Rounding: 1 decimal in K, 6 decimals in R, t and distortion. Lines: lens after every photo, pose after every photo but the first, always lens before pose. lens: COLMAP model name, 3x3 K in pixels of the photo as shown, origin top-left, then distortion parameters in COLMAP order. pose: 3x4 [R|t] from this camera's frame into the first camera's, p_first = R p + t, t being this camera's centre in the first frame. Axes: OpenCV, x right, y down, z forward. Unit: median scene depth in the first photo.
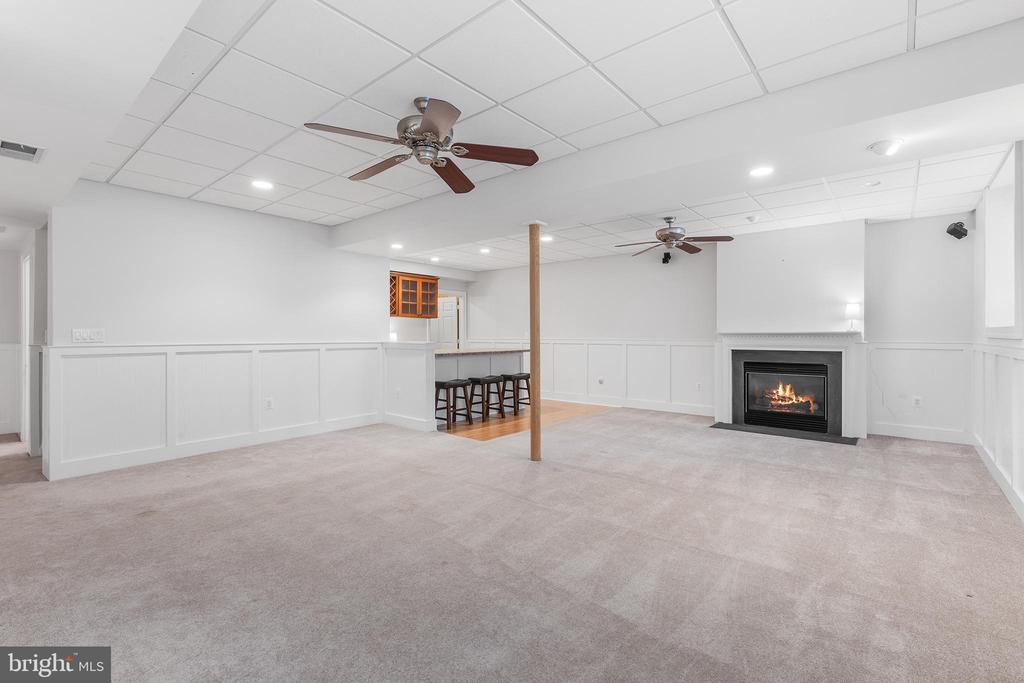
lens RADIAL K [[460.6, 0, 513.1], [0, 460.6, 335.9], [0, 0, 1]] dist [0.003324, -0.000874]
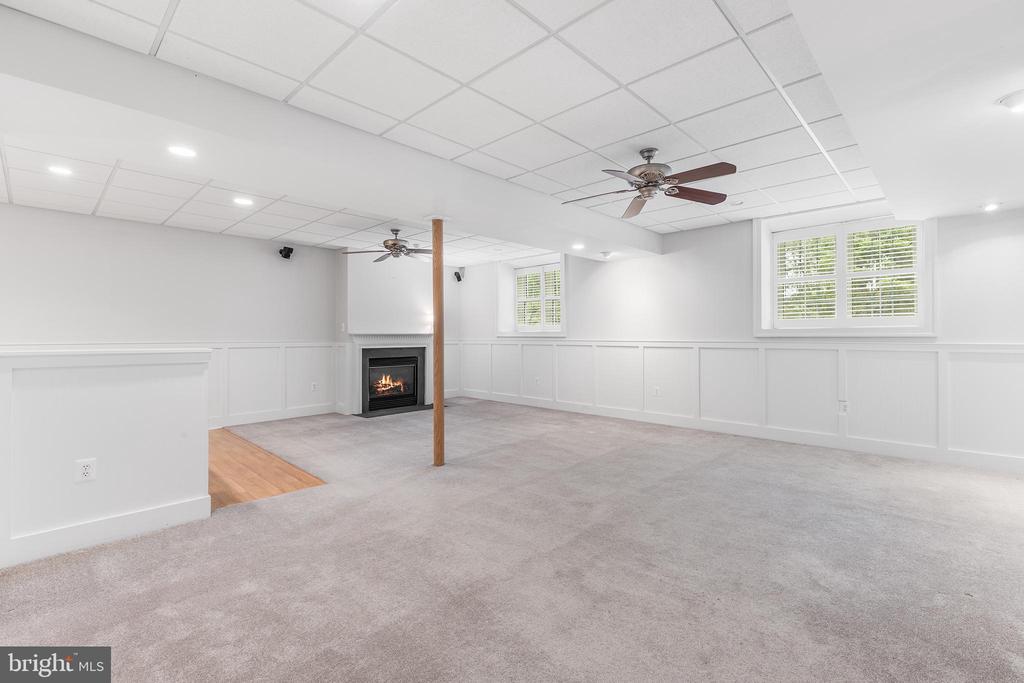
lens RADIAL K [[460.6, 0, 519.7], [0, 460.6, 333.8], [0, 0, 1]] dist [0.003324, -0.000874]
pose [[0.036152, 0.005277, 0.999332, -0.680449], [0.001555, 0.999985, -0.005336, 0.000530], [-0.999345, 0.001747, 0.036143, 0.596292]]
